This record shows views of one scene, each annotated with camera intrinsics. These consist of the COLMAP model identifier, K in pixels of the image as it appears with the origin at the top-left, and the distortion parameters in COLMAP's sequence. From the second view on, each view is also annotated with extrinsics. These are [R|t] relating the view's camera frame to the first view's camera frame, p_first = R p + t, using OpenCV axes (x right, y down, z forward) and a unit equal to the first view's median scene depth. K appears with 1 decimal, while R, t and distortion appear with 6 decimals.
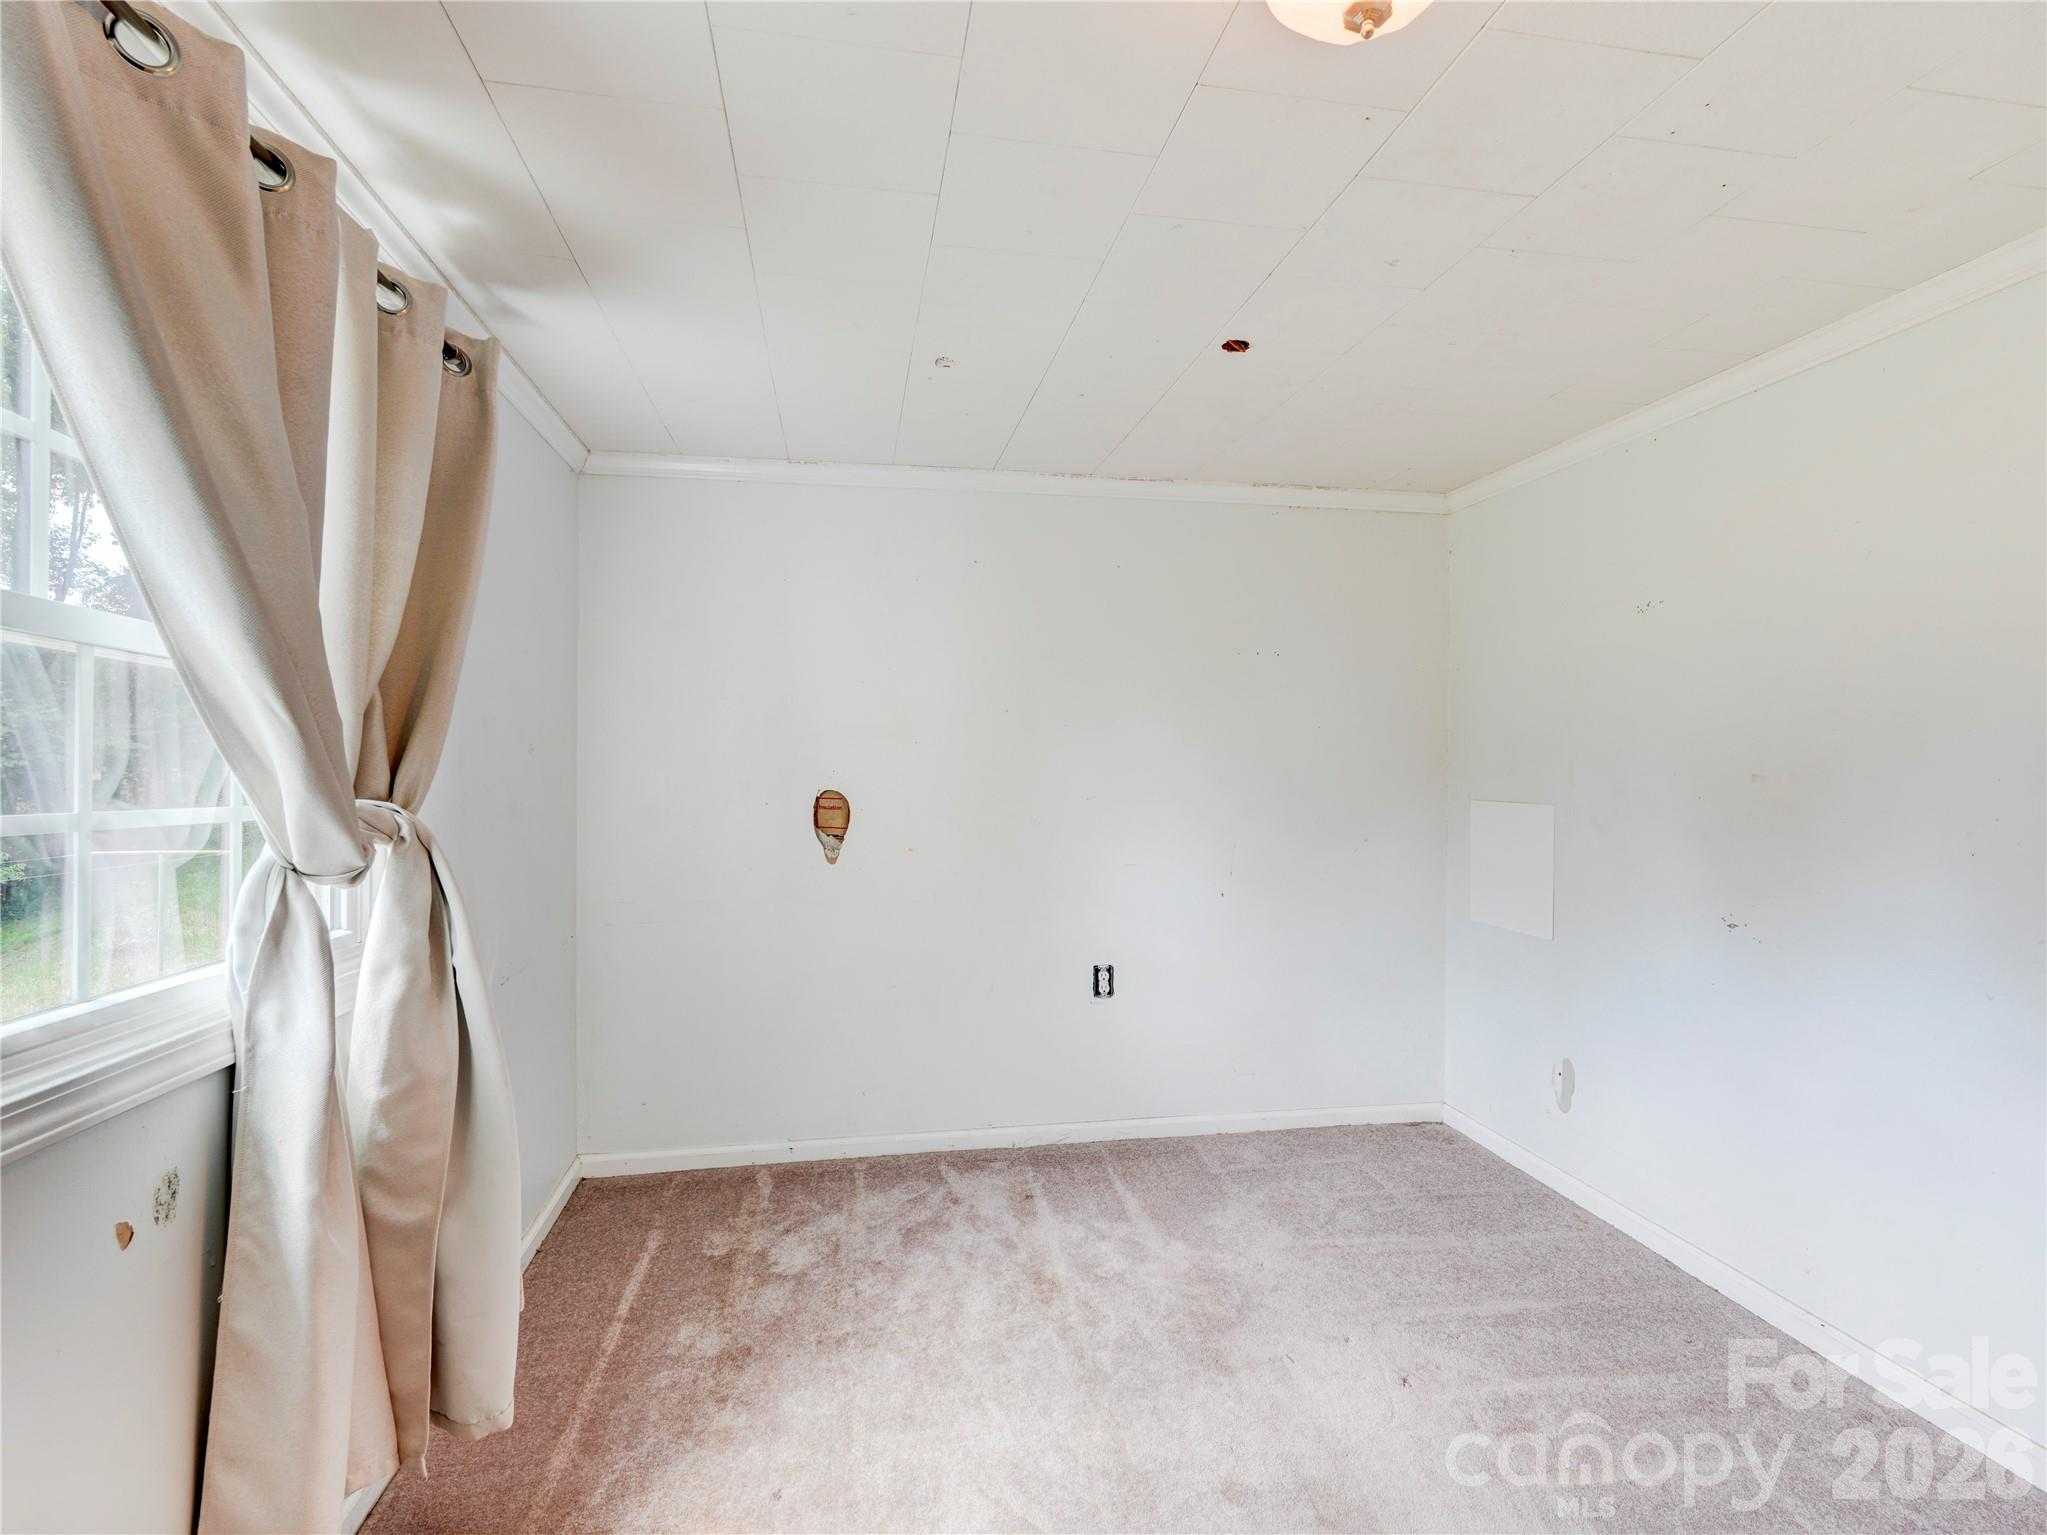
lens RADIAL K [[1001.9, 0, 1025.2], [0, 1001.9, 768.7], [0, 0, 1]] dist [0.000014, 0.001509]
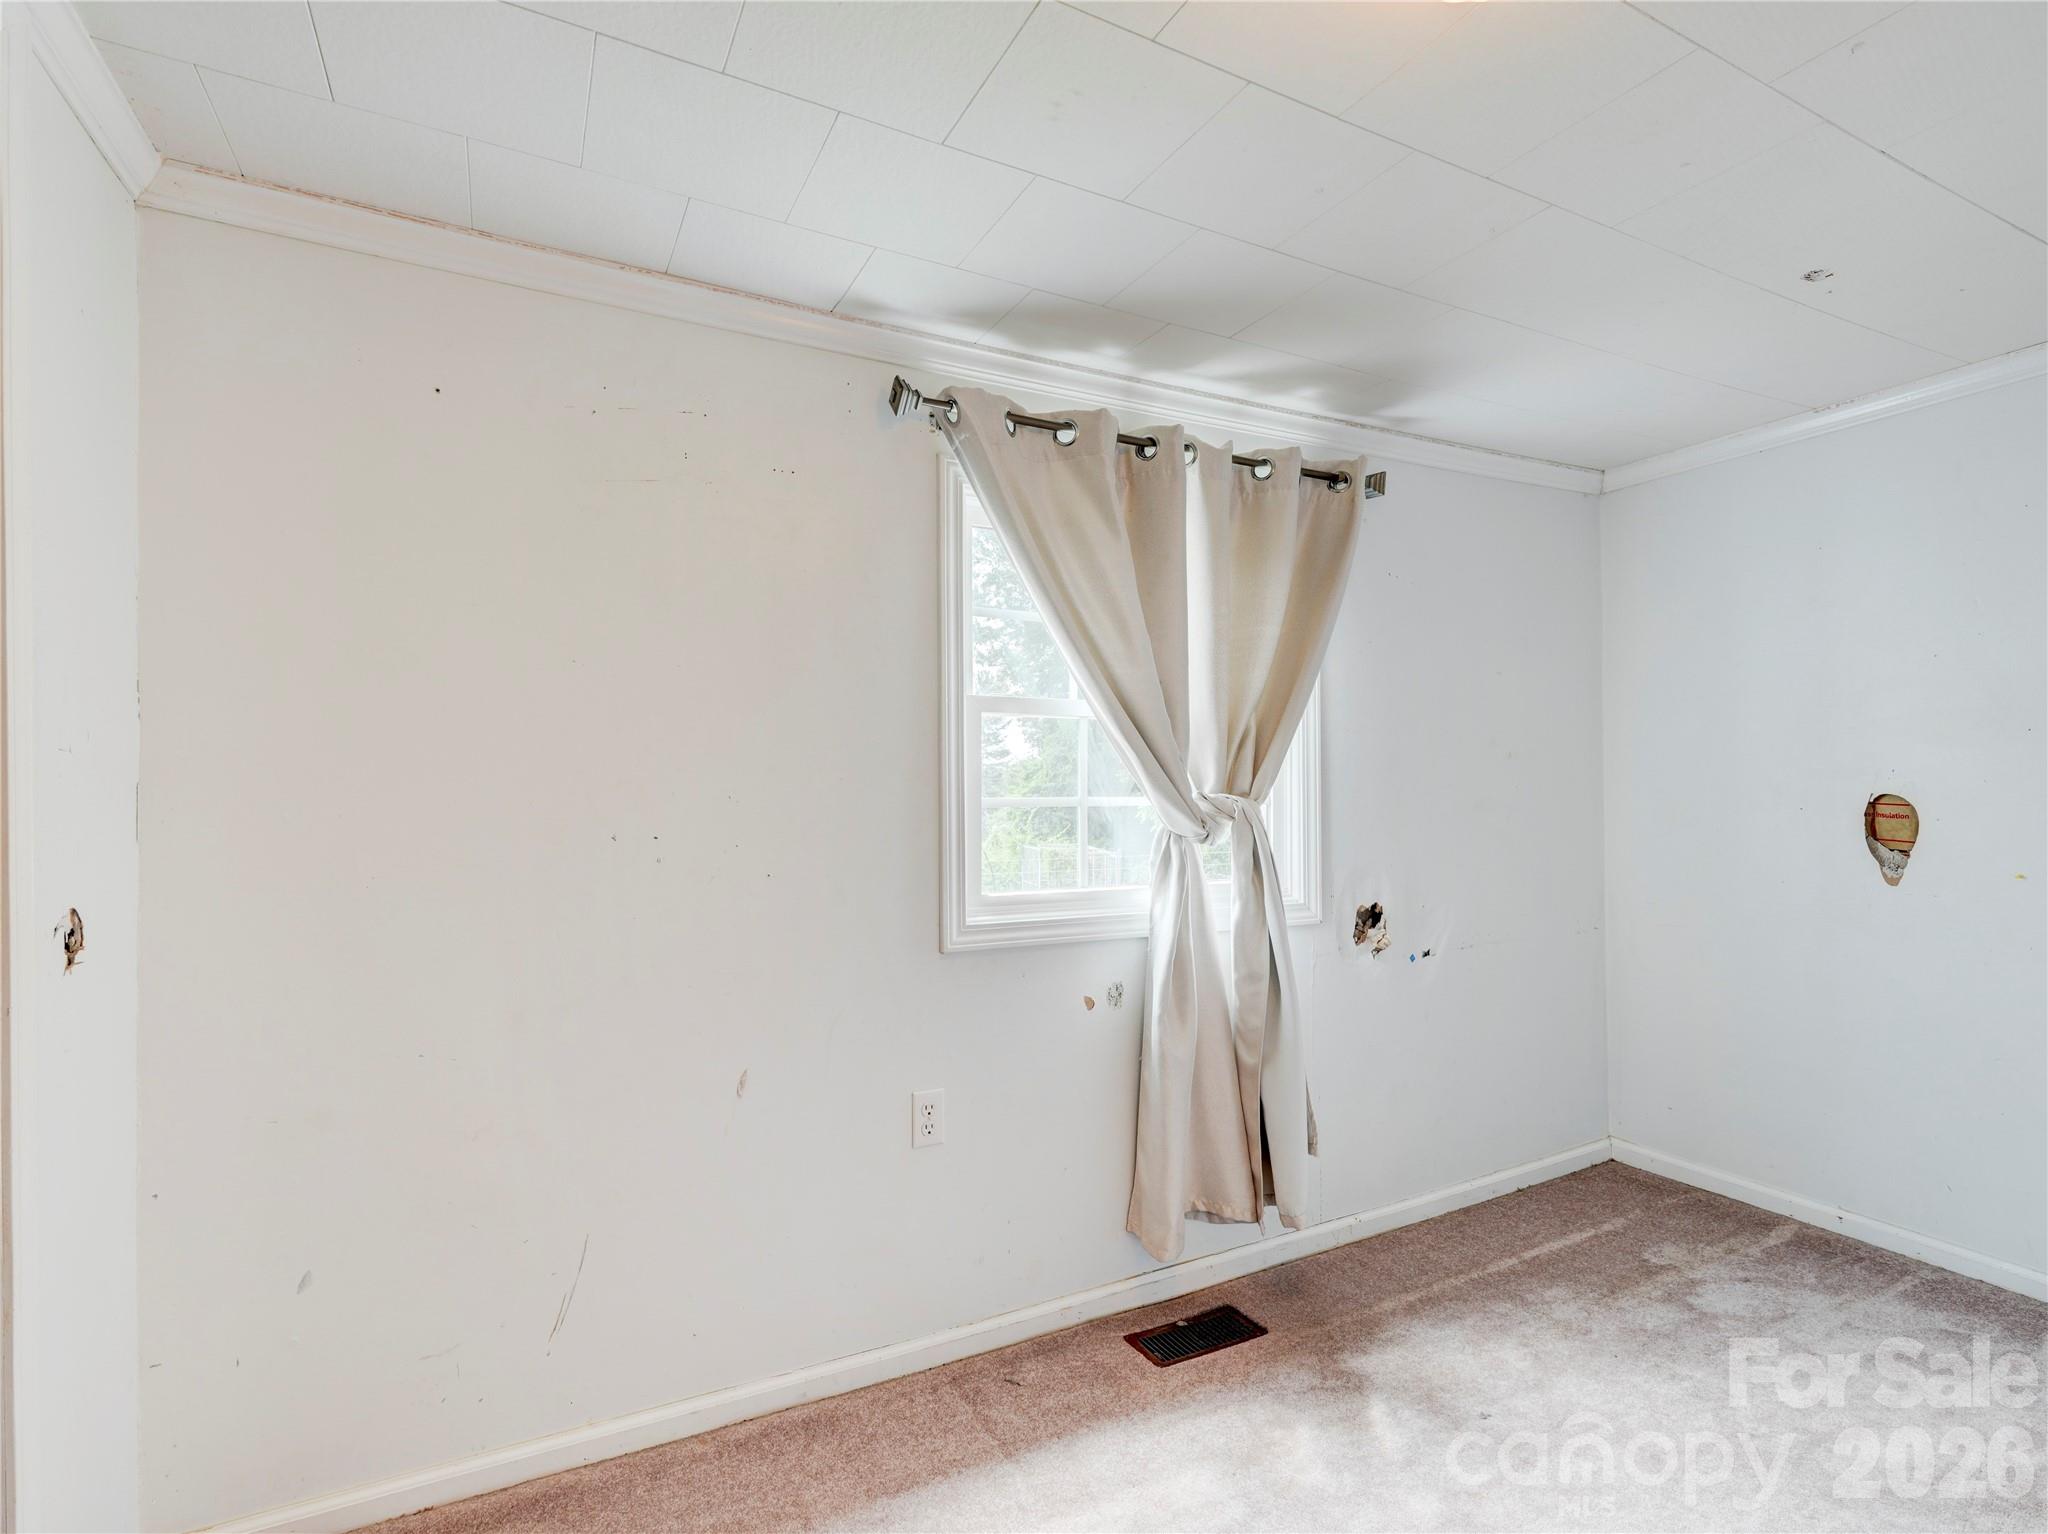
lens RADIAL K [[979.4, 0, 1024.4], [0, 979.4, 763.3], [0, 0, 1]] dist [-0.000074, 0.000036]
pose [[0.309583, -0.017995, -0.950702, 0.434016], [0.010347, 0.999825, -0.015555, 0.001740], [0.950816, -0.005021, 0.309715, 0.114462]]
